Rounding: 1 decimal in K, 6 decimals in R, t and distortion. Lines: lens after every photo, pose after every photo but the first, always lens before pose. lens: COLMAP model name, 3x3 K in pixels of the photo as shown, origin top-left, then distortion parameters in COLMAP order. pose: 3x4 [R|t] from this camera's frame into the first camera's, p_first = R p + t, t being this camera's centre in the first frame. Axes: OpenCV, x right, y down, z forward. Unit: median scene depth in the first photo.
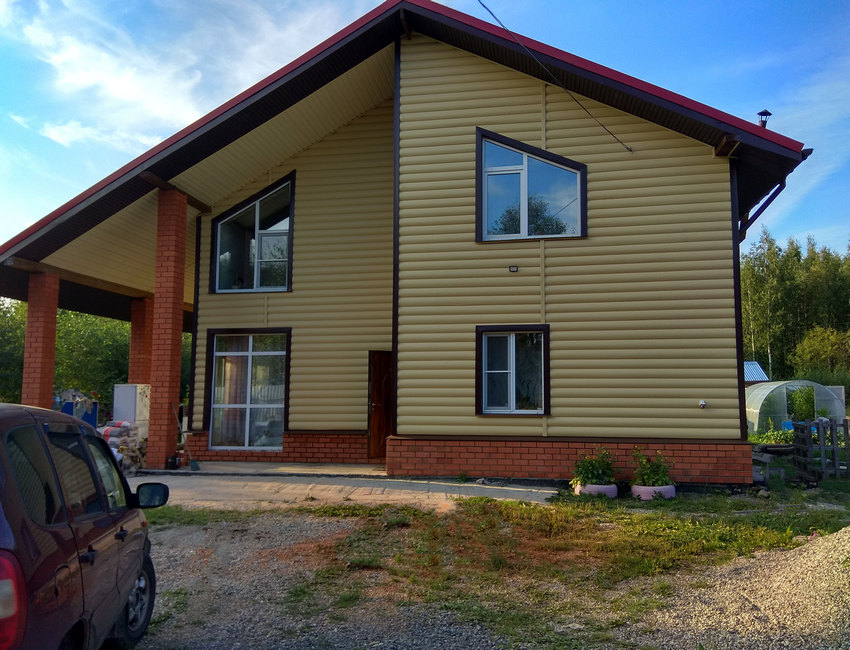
lens RADIAL K [[669.6, 0, 434.6], [0, 669.6, 308.6], [0, 0, 1]] dist [0.100487, -0.148238]
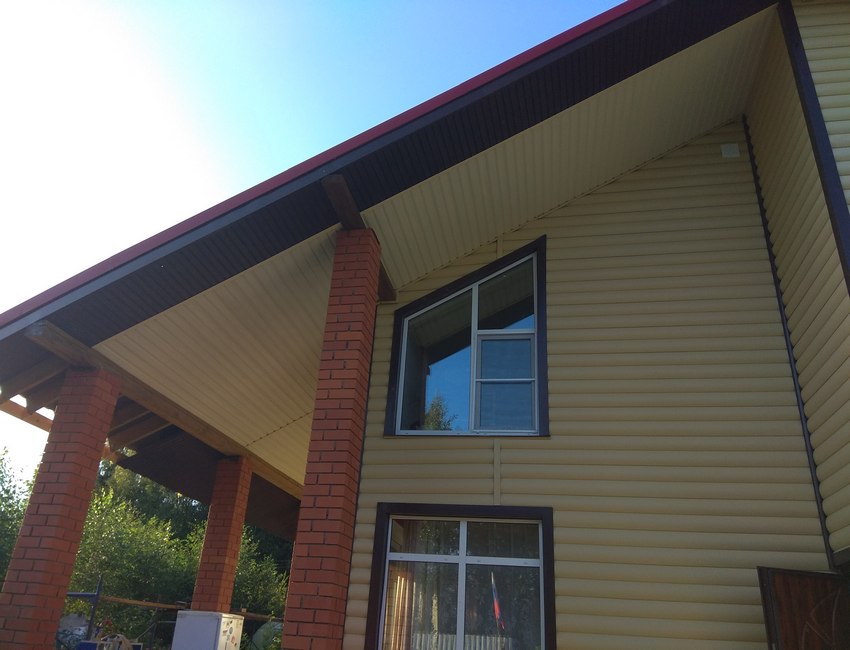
lens RADIAL K [[657.9, 0, 427.7], [0, 657.9, 321.7], [0, 0, 1]] dist [0.099977, -0.131660]
pose [[0.997989, 0.053744, -0.033612, -0.344857], [-0.061845, 0.941840, -0.330323, 0.076510], [0.013904, 0.331737, 0.943269, 0.572534]]
